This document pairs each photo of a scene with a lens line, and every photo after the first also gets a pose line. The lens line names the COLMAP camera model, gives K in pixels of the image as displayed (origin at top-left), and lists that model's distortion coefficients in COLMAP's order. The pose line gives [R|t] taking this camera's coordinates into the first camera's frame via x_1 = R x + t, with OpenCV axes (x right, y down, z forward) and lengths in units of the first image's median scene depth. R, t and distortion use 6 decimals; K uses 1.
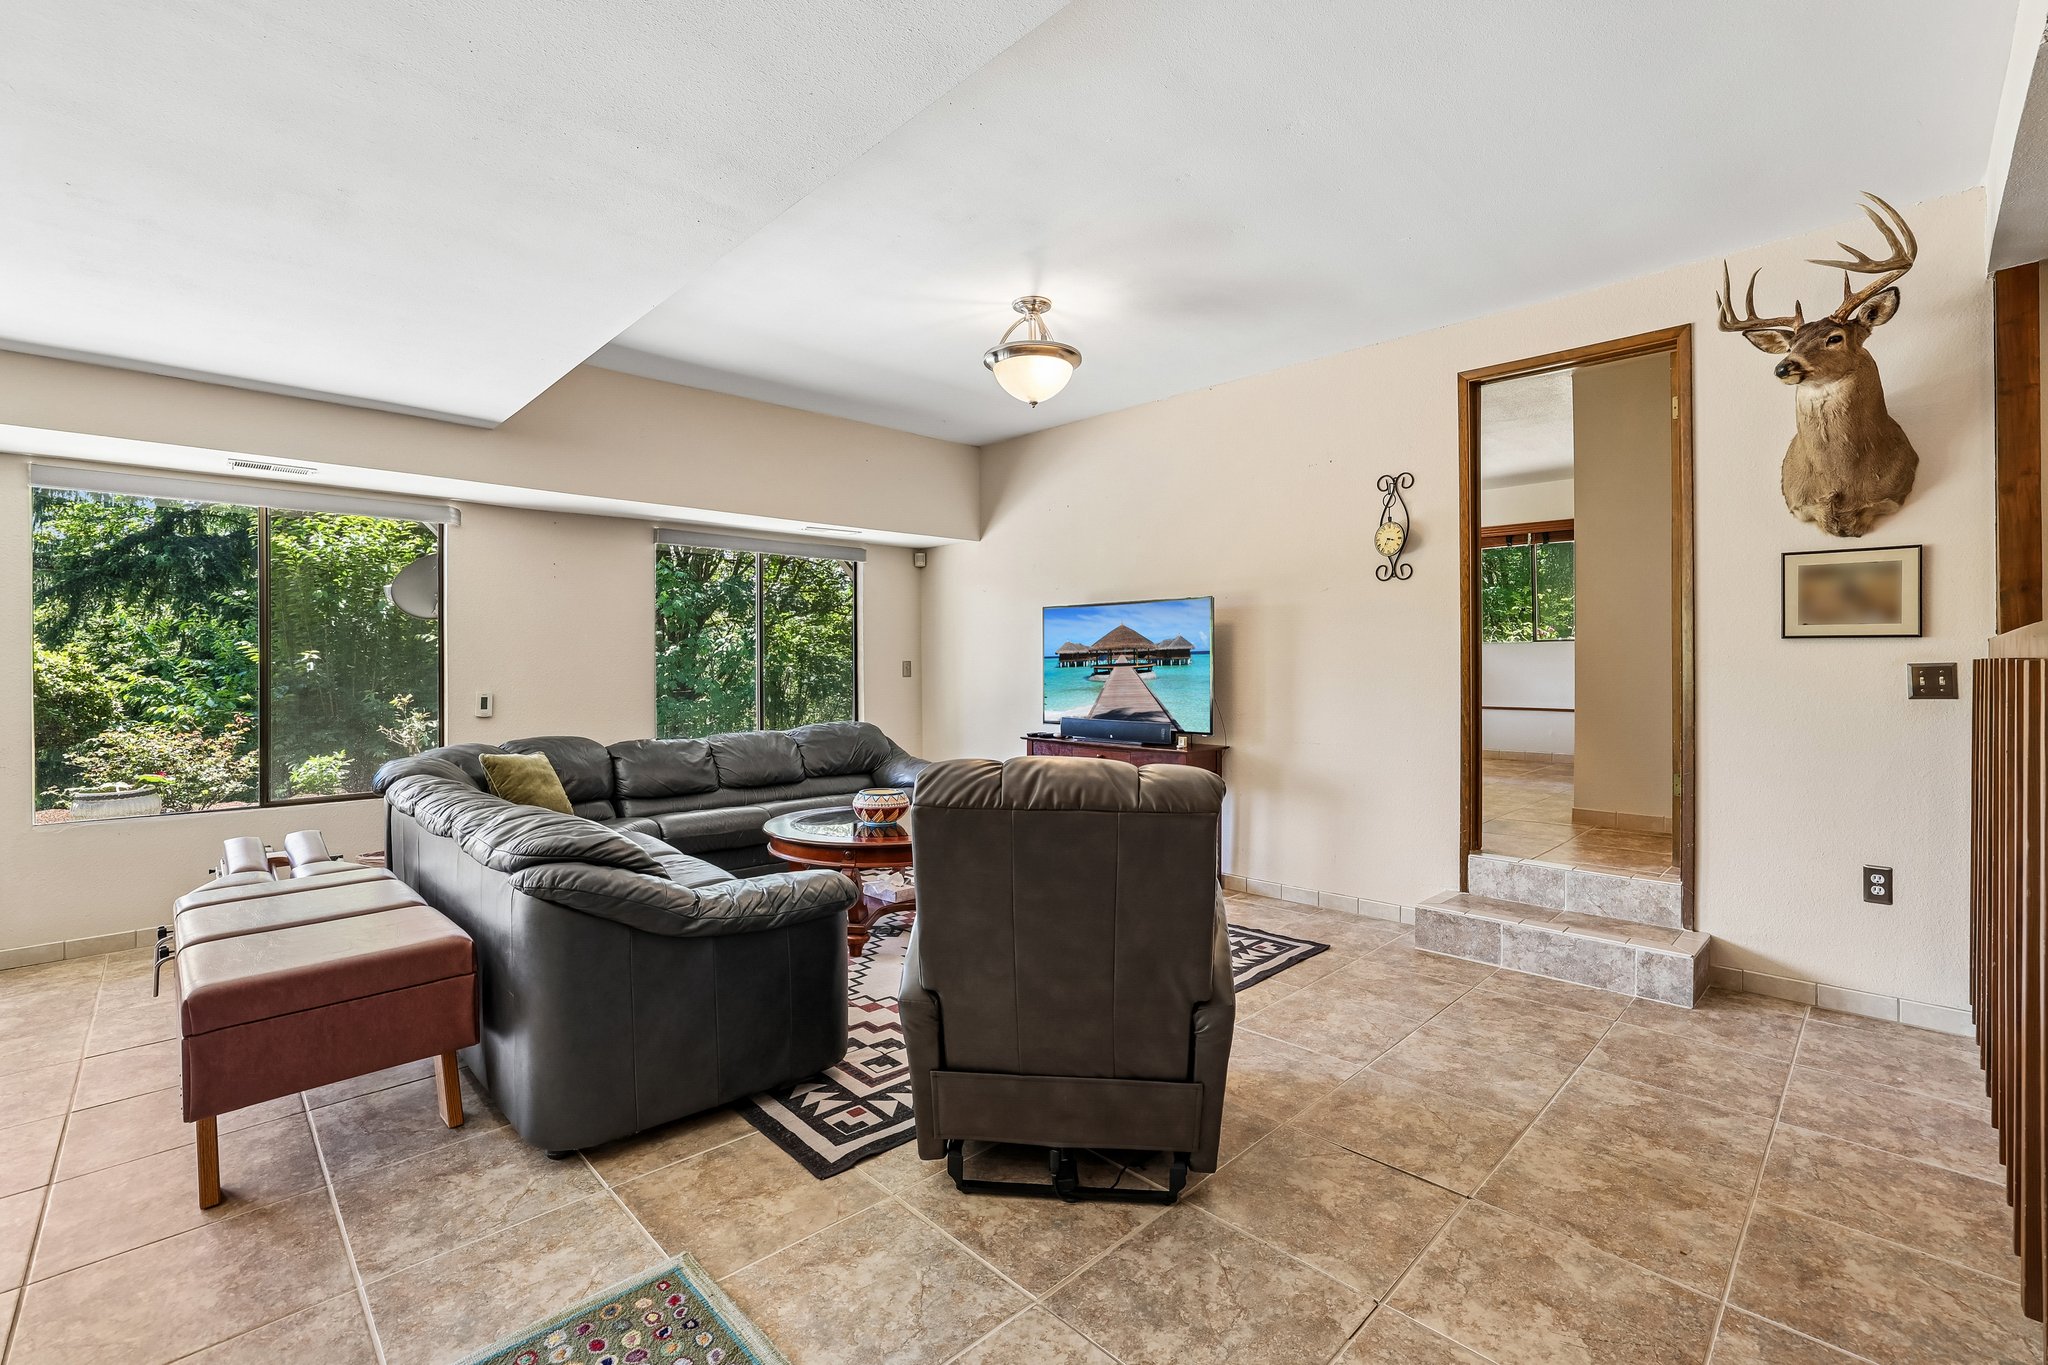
lens RADIAL K [[884.9, 0, 1030.7], [0, 884.9, 668.5], [0, 0, 1]] dist [-0.014871, 0.002650]
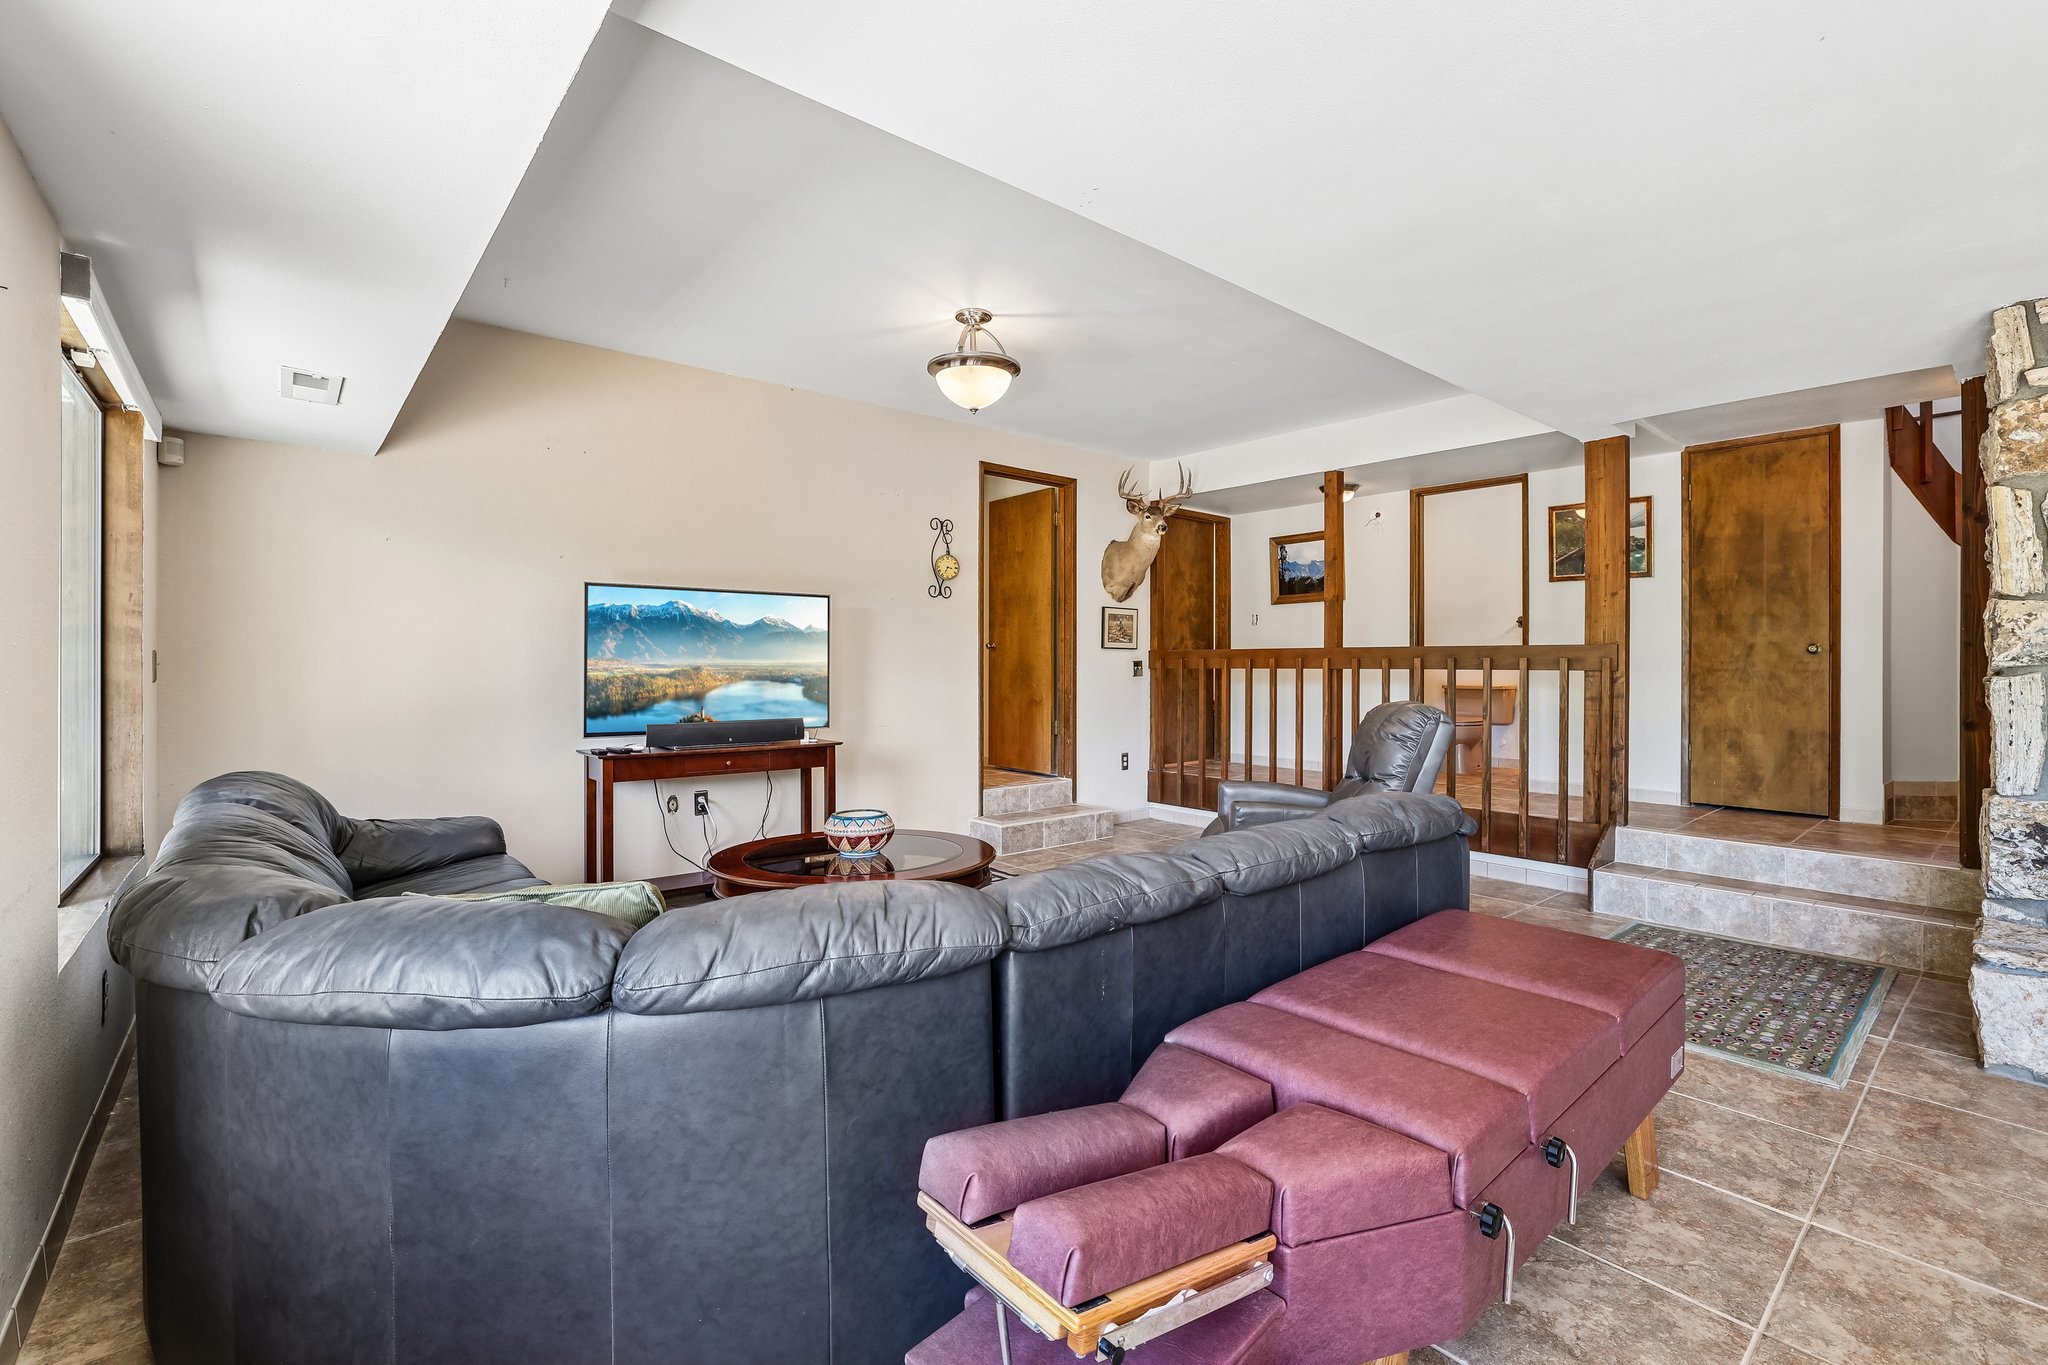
lens RADIAL K [[884.9, 0, 1024.2], [0, 884.9, 669.0], [0, 0, 1]] dist [-0.014871, 0.002650]
pose [[0.065747, -0.002523, 0.997833, -1.185845], [0.011646, 0.999931, 0.001761, 0.008565], [-0.997768, 0.011505, 0.065772, 1.018882]]
